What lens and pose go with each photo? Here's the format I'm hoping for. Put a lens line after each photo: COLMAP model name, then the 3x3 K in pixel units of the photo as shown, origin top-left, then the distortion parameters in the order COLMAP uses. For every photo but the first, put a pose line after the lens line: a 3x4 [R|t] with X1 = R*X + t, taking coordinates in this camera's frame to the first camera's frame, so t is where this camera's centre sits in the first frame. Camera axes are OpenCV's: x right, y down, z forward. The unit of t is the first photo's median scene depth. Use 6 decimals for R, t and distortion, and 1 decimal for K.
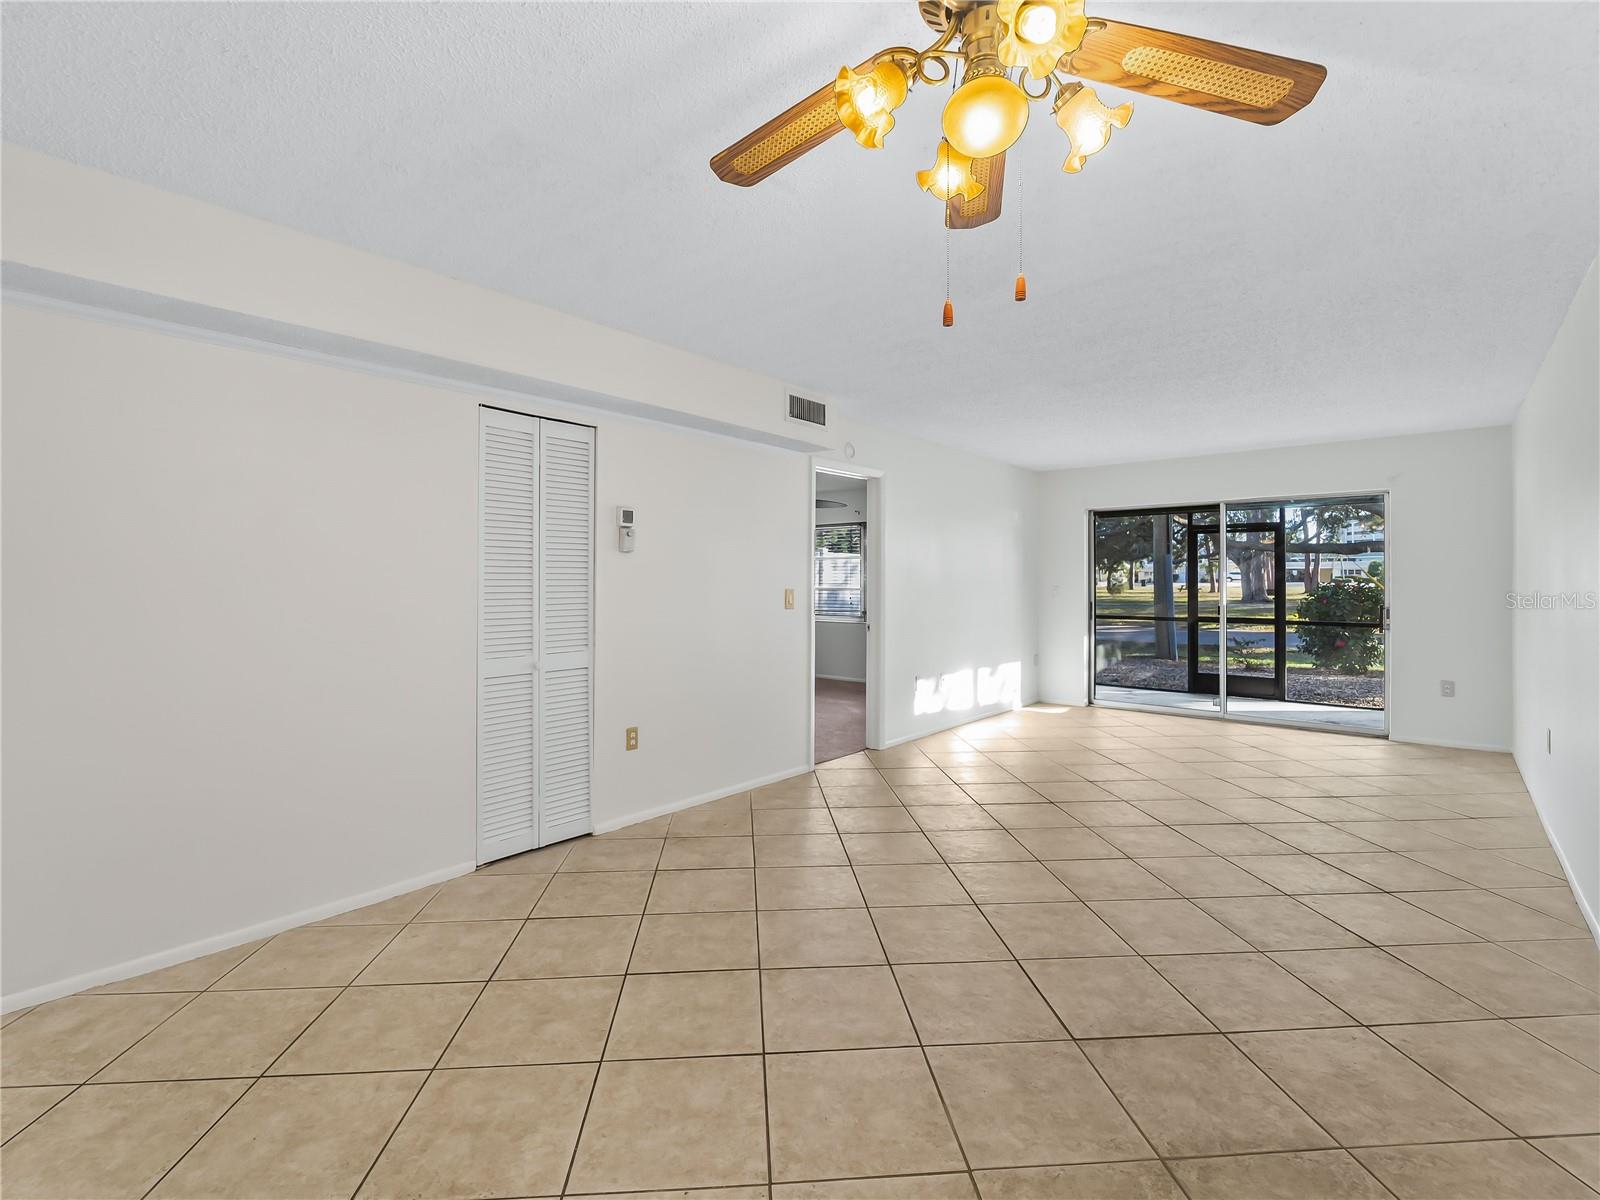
lens RADIAL K [[741.4, 0, 797.5], [0, 741.4, 580.3], [0, 0, 1]] dist [0.001295, -0.002663]
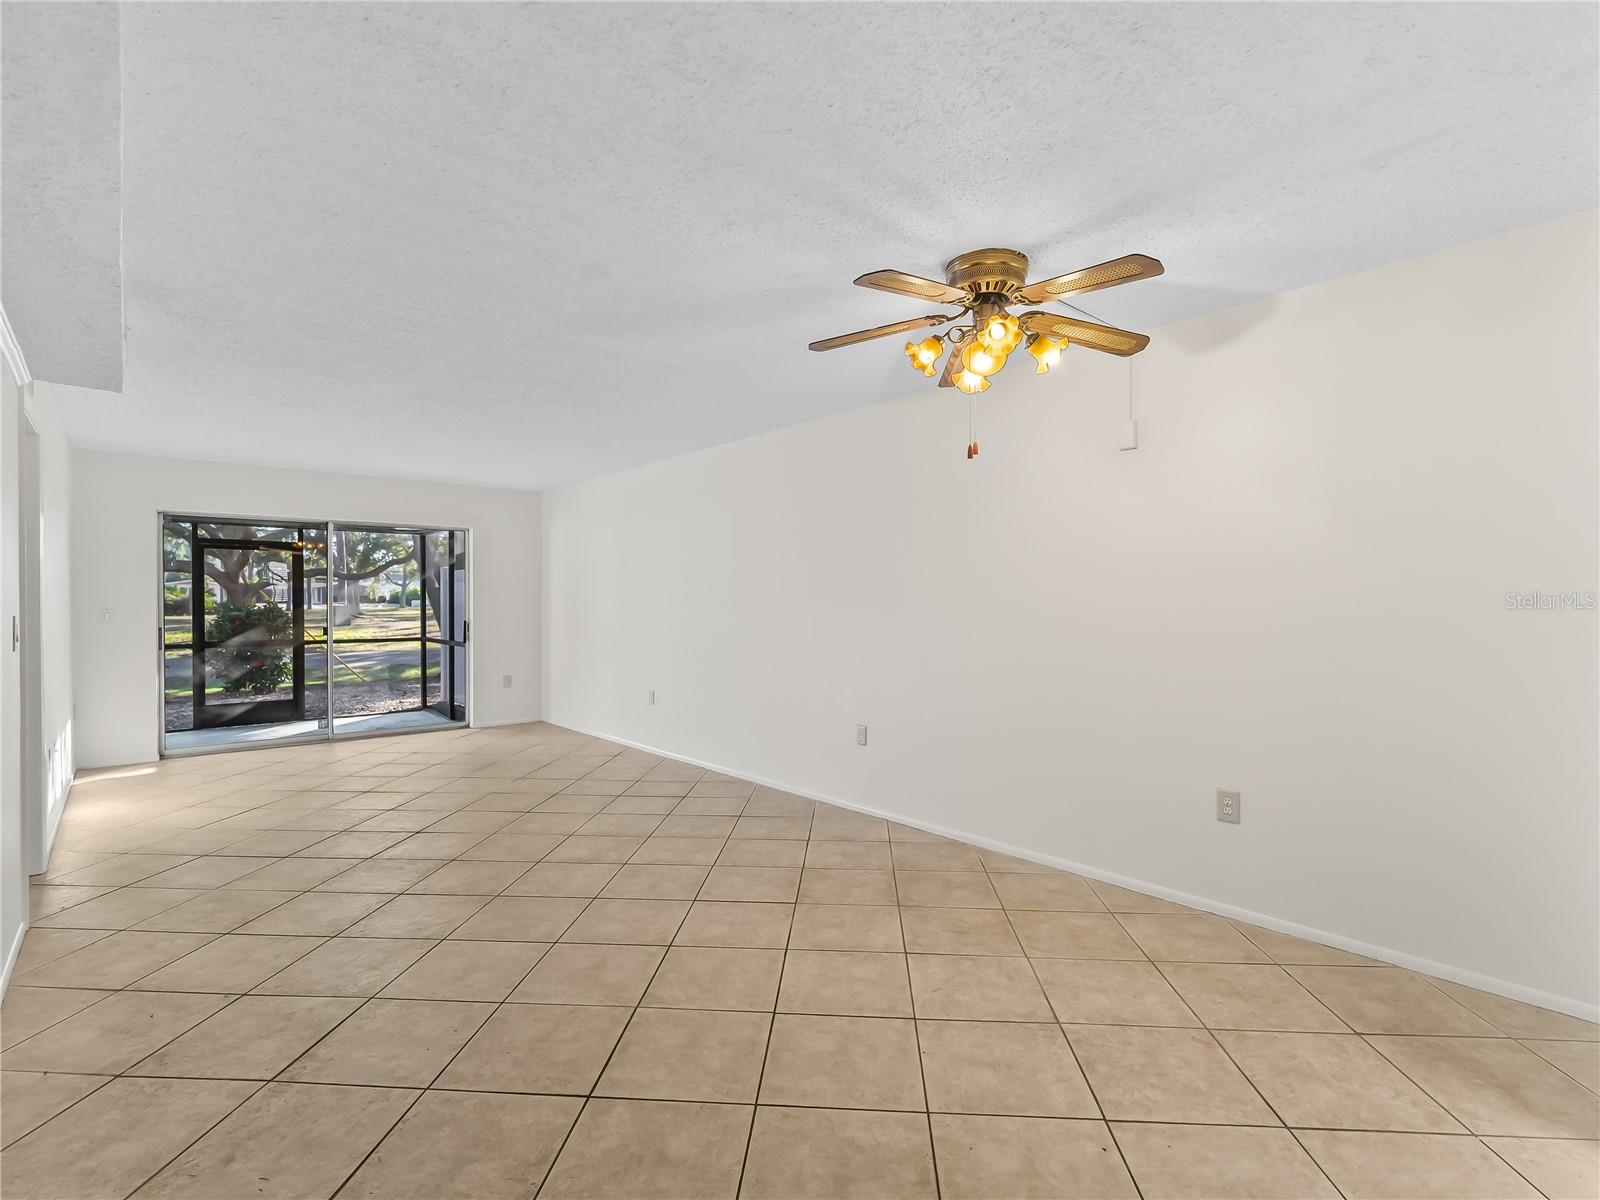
lens RADIAL K [[741.4, 0, 804.9], [0, 741.4, 621.6], [0, 0, 1]] dist [0.001295, -0.002663]
pose [[0.151207, -0.025523, 0.988173, -0.459870], [-0.001781, 0.999658, 0.026092, -0.000446], [-0.988500, -0.005706, 0.151110, 0.310019]]
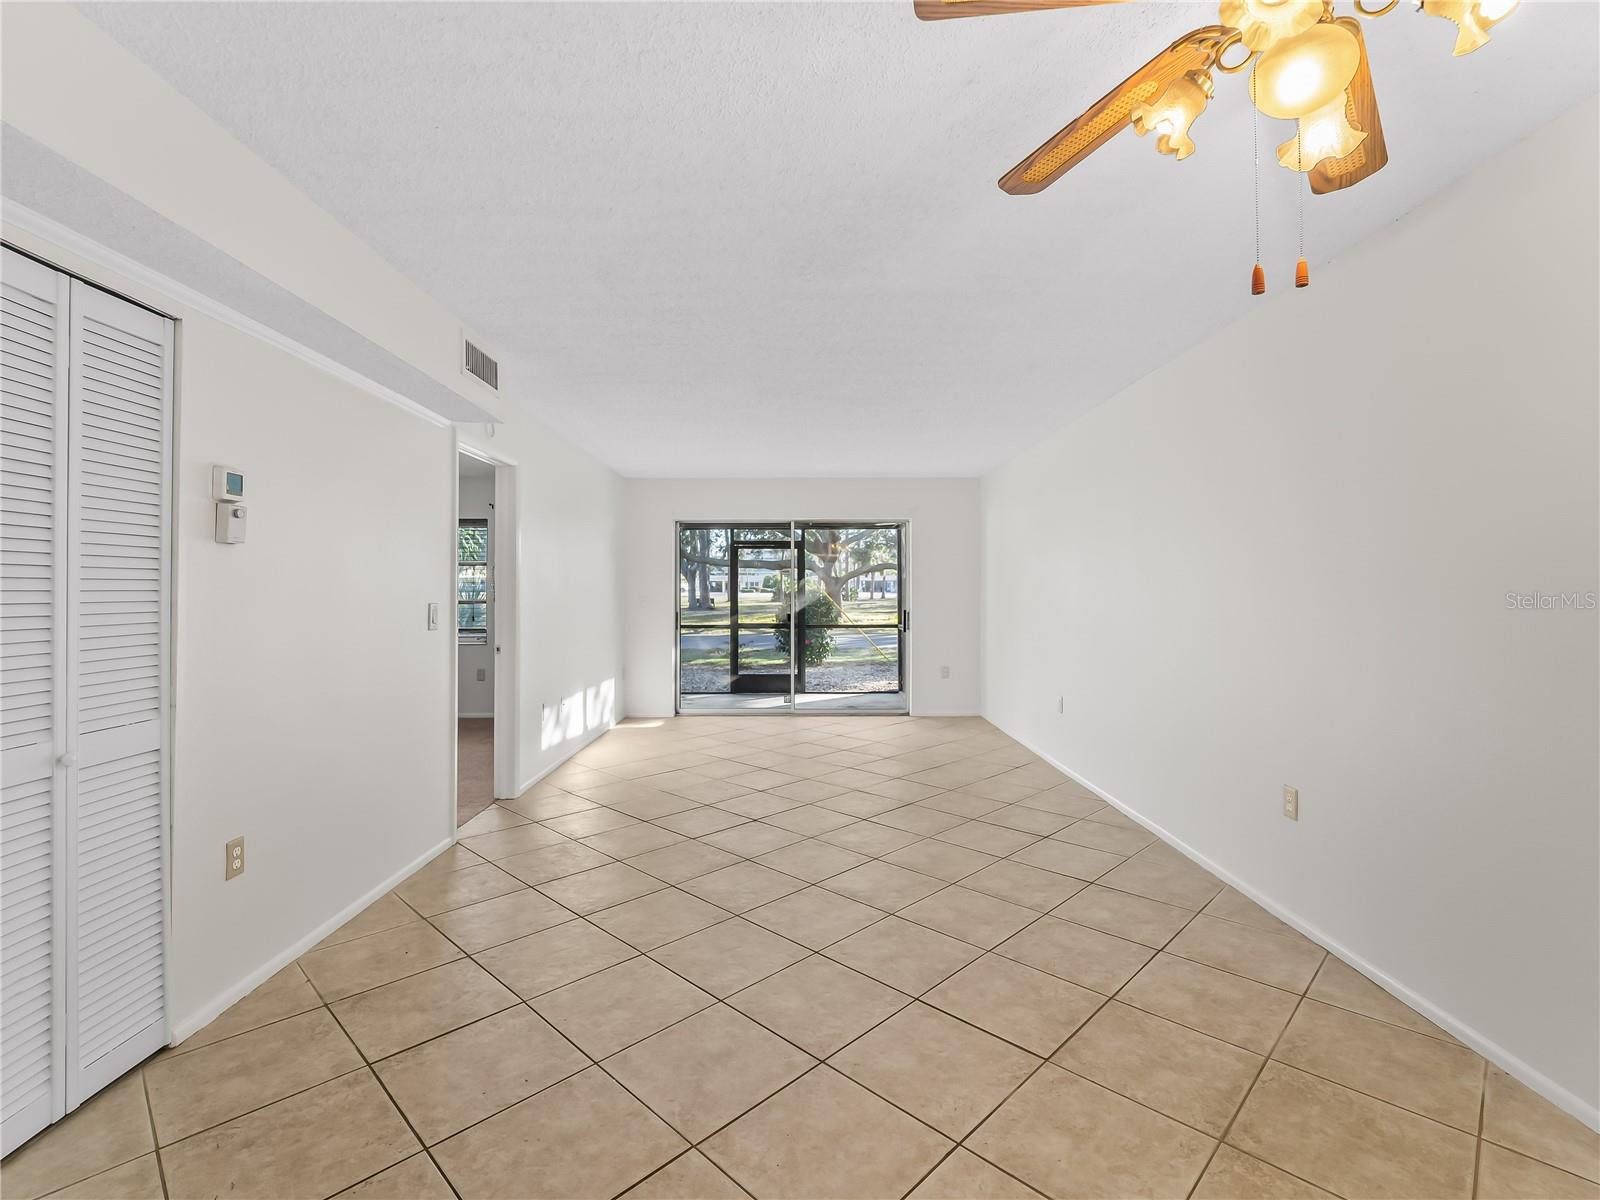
lens RADIAL K [[741.4, 0, 812.7], [0, 741.4, 587.8], [0, 0, 1]] dist [0.001295, -0.002663]
pose [[0.751637, 0.000675, 0.659576, -0.206787], [0.002306, 0.999991, -0.003651, 0.000054], [-0.659573, 0.004265, 0.751629, 0.191584]]
